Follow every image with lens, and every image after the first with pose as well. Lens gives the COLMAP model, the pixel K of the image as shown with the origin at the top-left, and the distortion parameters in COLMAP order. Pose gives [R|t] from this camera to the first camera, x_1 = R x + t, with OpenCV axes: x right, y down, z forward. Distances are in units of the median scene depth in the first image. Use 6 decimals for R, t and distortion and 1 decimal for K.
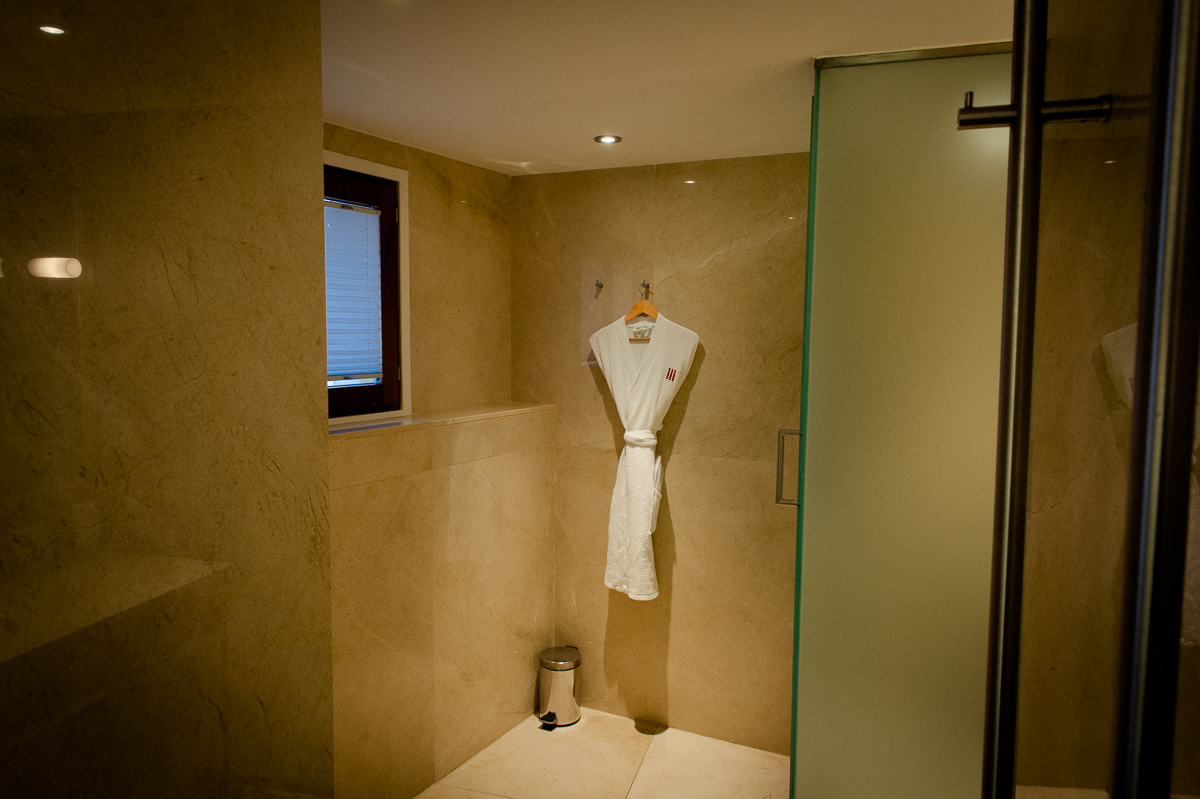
lens RADIAL K [[808.3, 0, 595.6], [0, 808.3, 401.9], [0, 0, 1]] dist [0.009087, -0.015512]
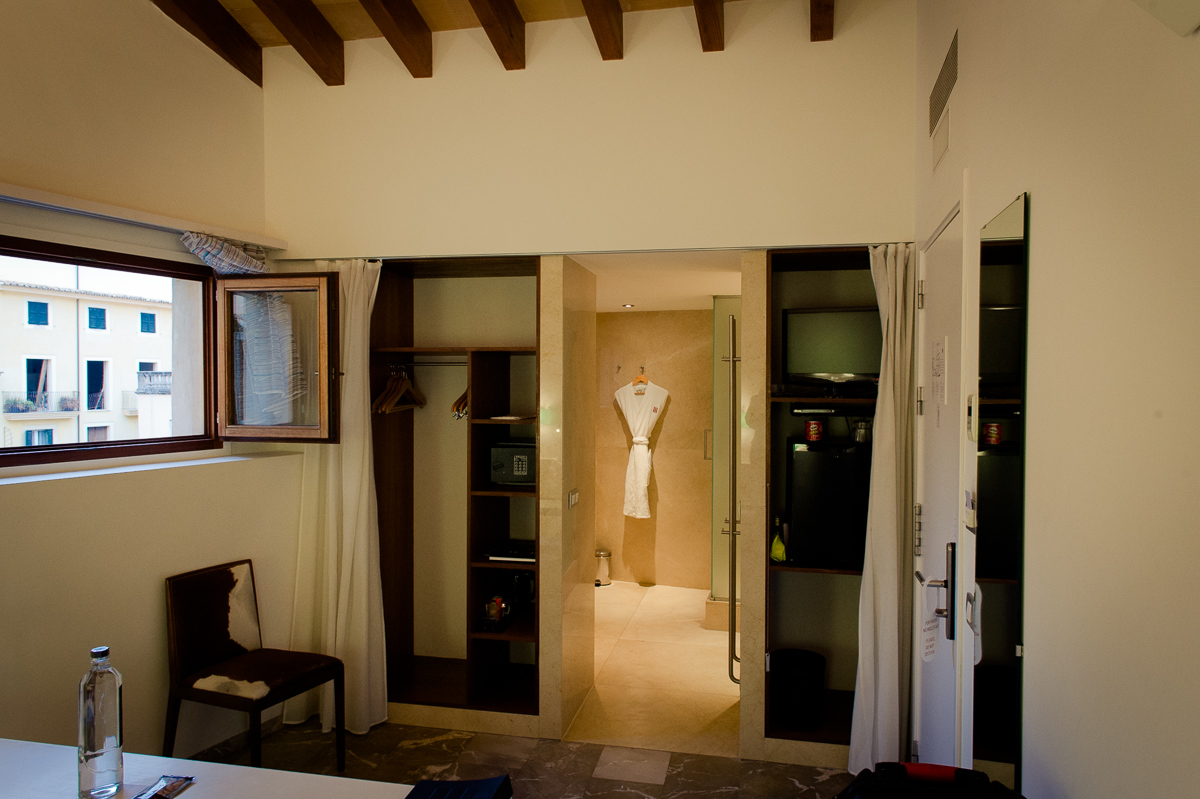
lens RADIAL K [[808.3, 0, 601.6], [0, 808.3, 400.5], [0, 0, 1]] dist [0.009087, -0.015512]
pose [[0.997294, -0.009016, 0.072964, -0.195475], [0.013360, 0.998152, -0.059273, 0.063289], [-0.072294, 0.060088, 0.995572, -1.068137]]
